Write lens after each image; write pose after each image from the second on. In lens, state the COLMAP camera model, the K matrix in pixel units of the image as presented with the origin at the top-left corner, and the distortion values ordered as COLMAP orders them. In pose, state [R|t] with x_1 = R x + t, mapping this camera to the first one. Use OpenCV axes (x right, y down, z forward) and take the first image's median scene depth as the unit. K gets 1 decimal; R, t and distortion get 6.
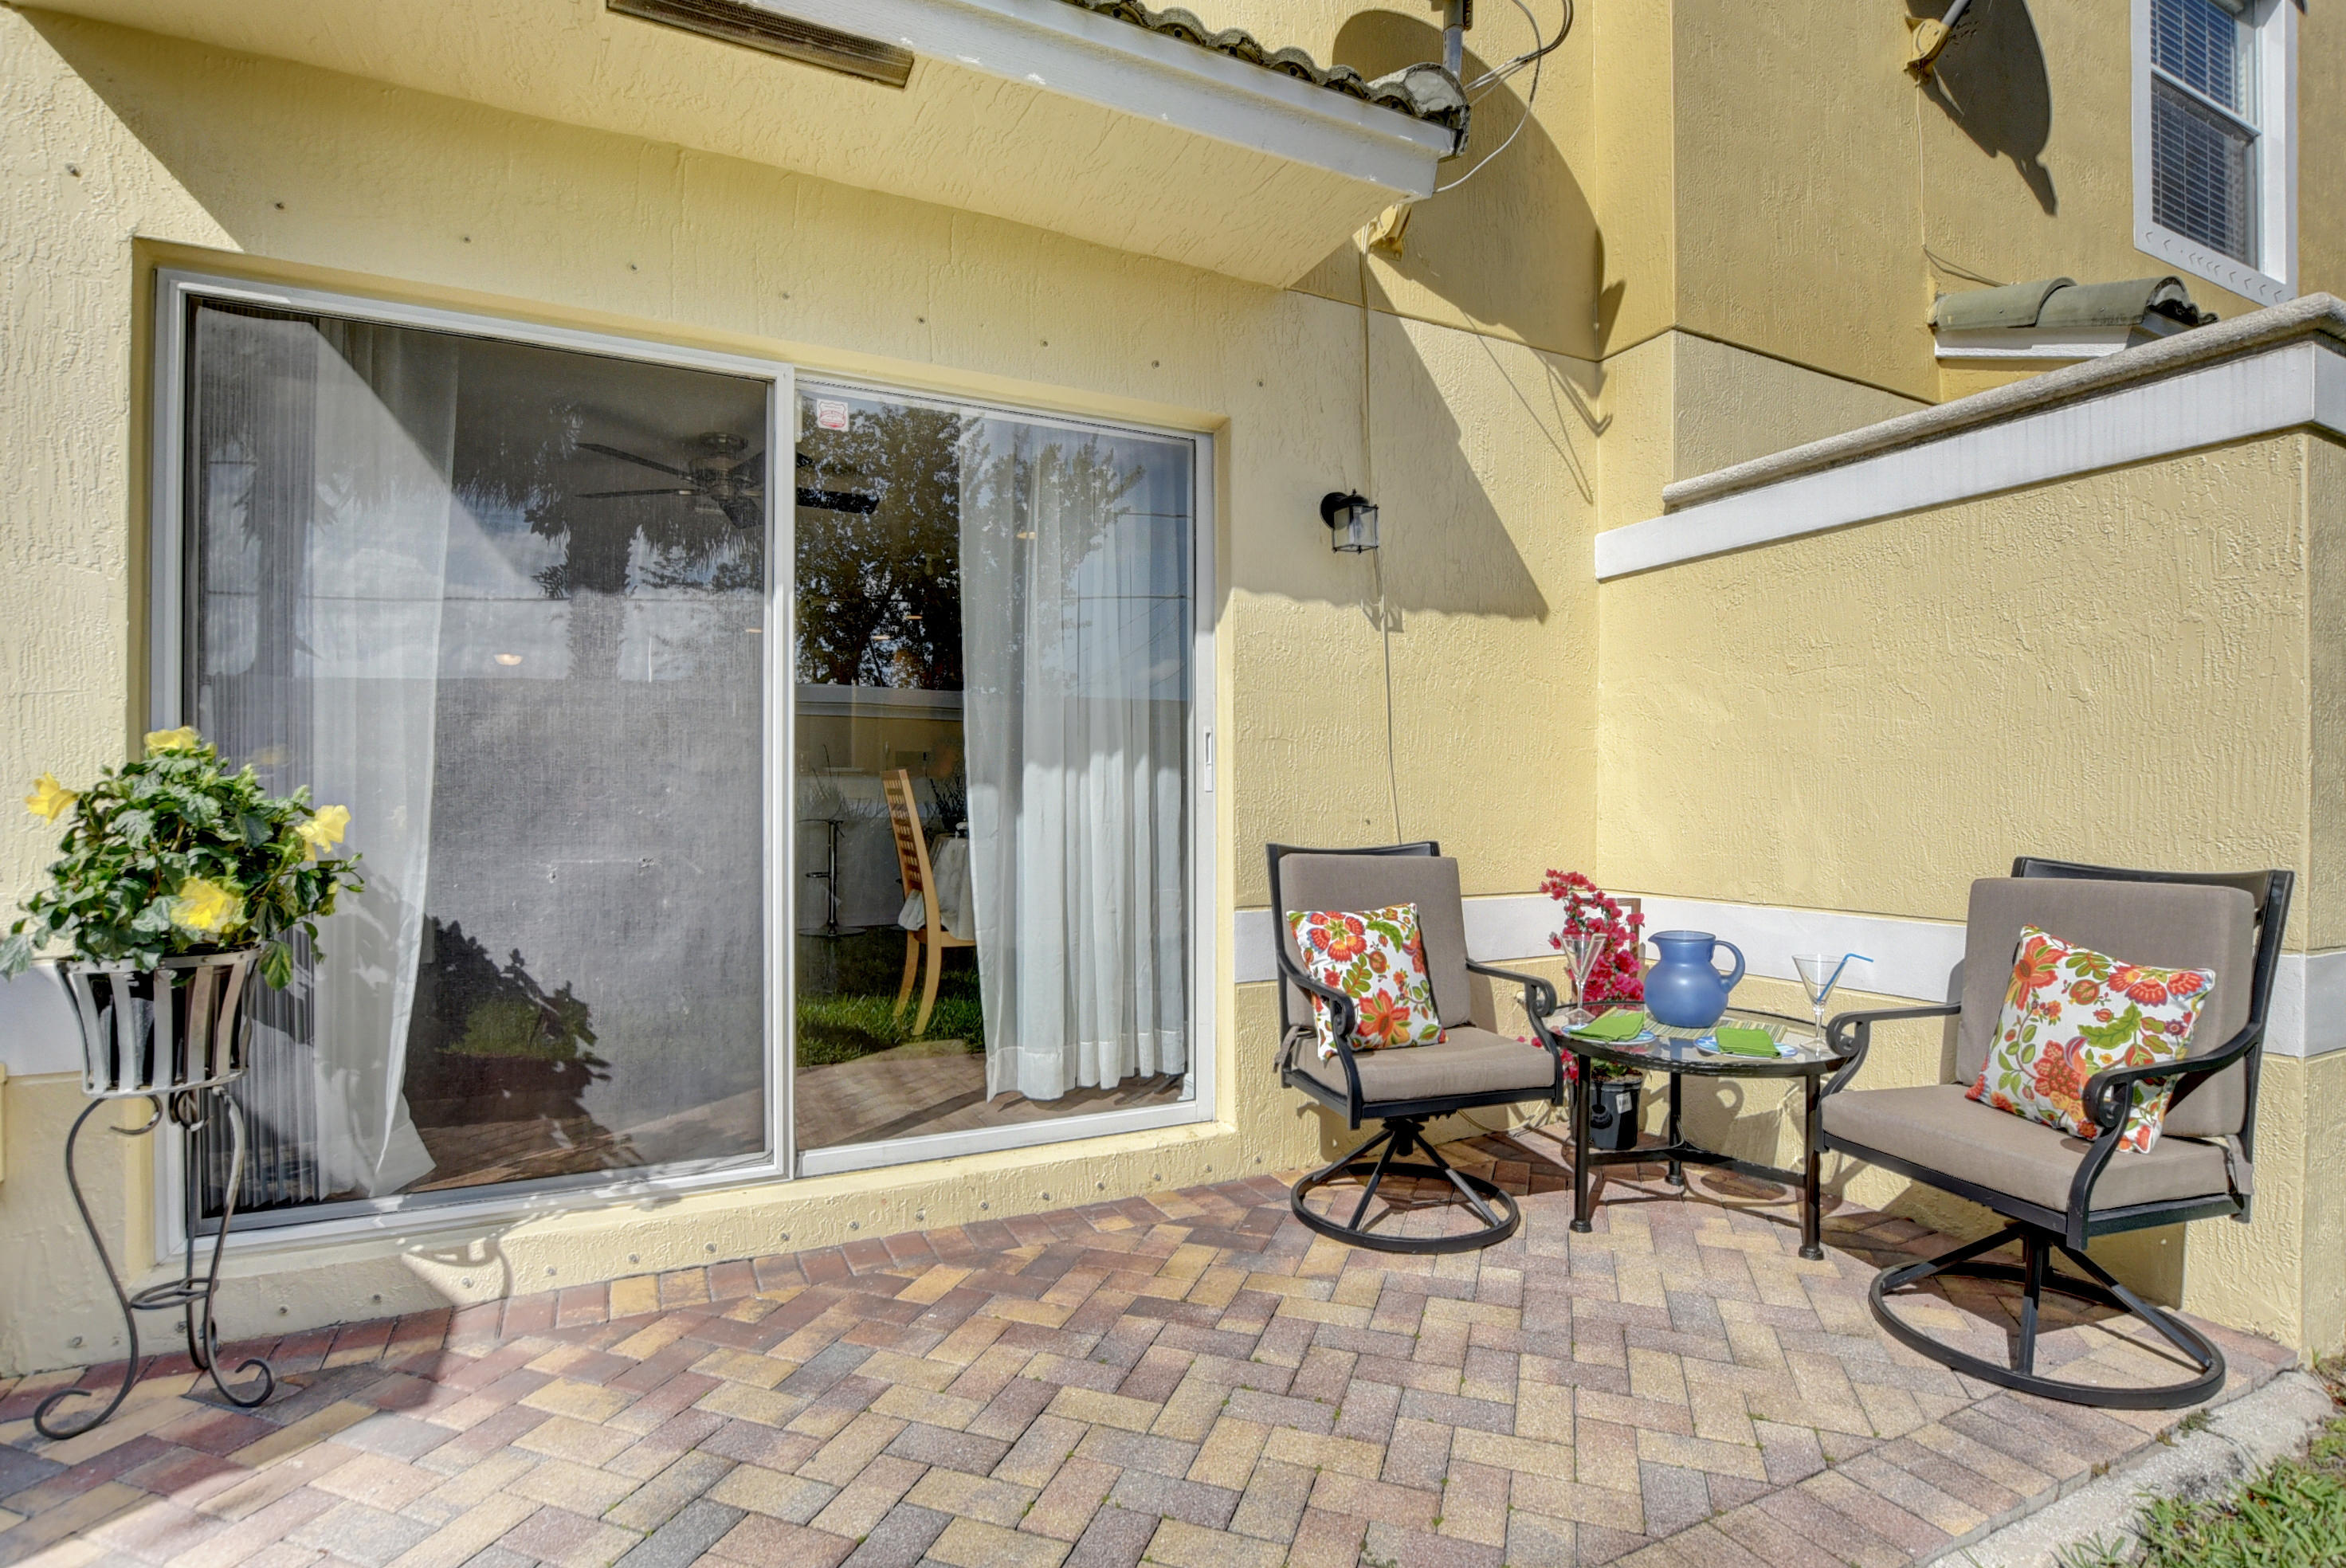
lens RADIAL K [[1130.3, 0, 1176.2], [0, 1130.3, 799.6], [0, 0, 1]] dist [-0.023259, 0.000188]
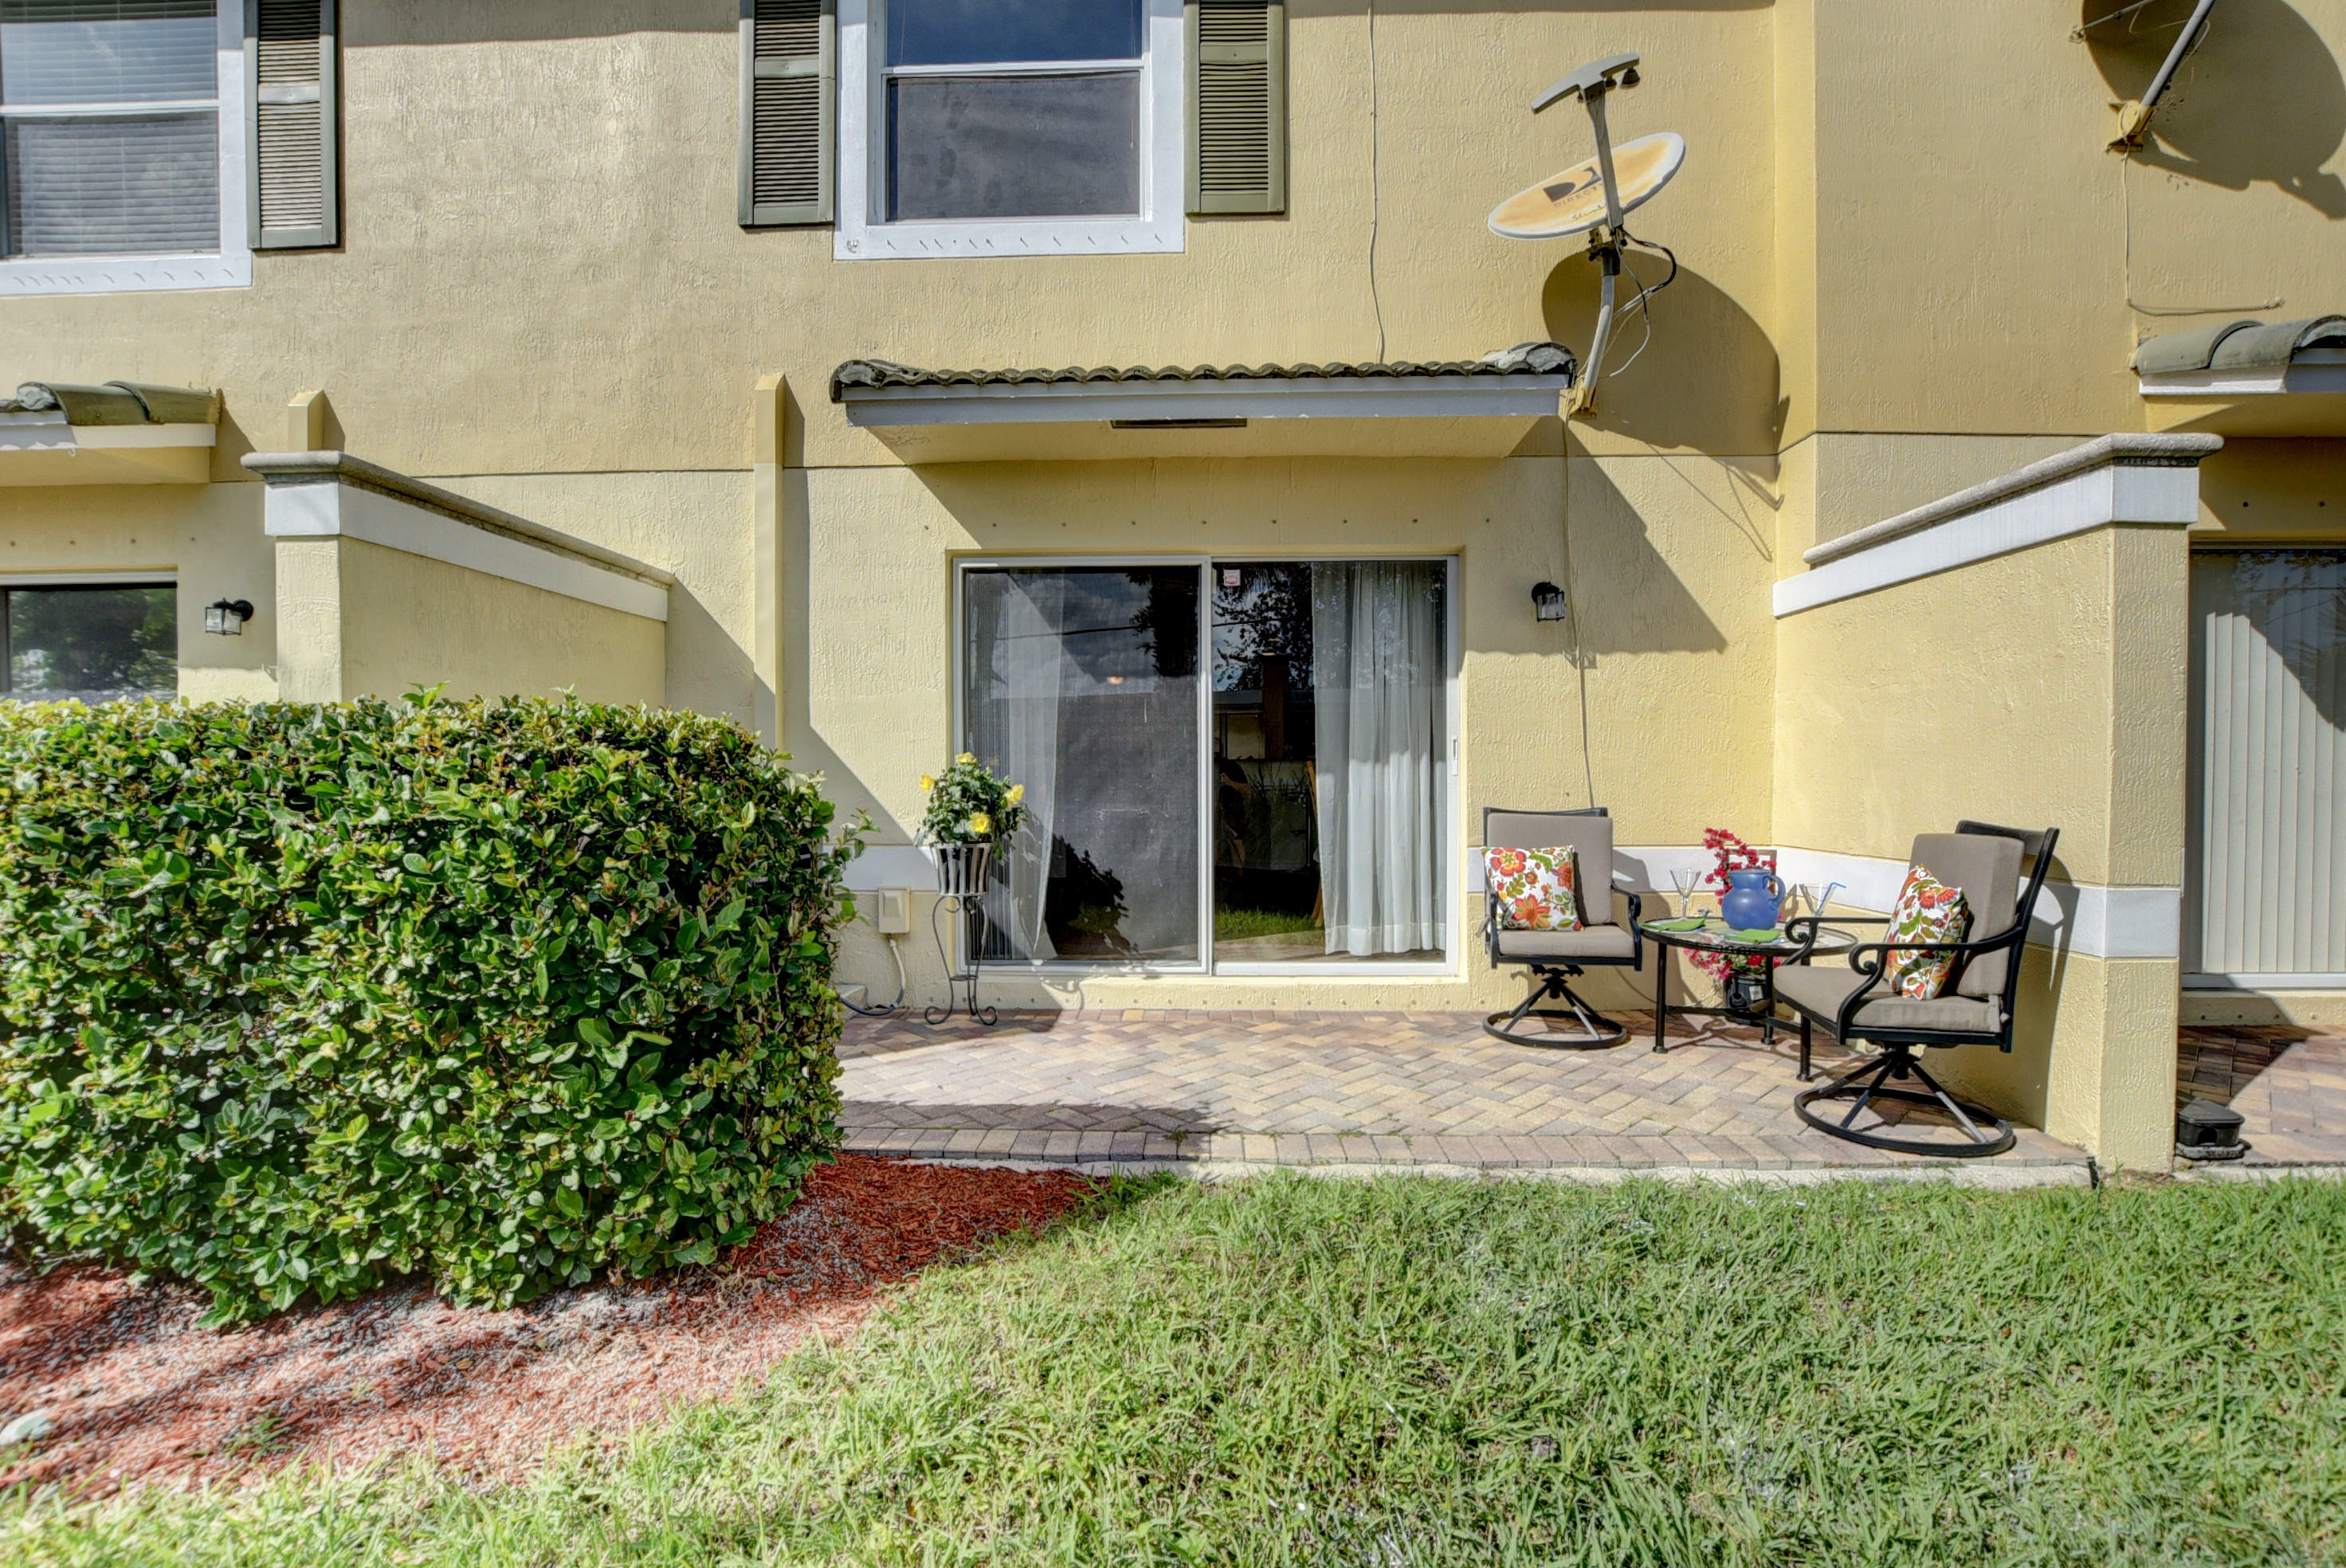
lens RADIAL K [[1024.7, 0, 1175.3], [0, 1024.7, 801.3], [0, 0, 1]] dist [-0.033425, 0.004533]
pose [[0.879938, 0.008147, -0.475019, 0.428666], [0.003498, 0.999715, 0.023626, -0.006501], [0.475076, -0.022450, 0.879658, -0.564556]]
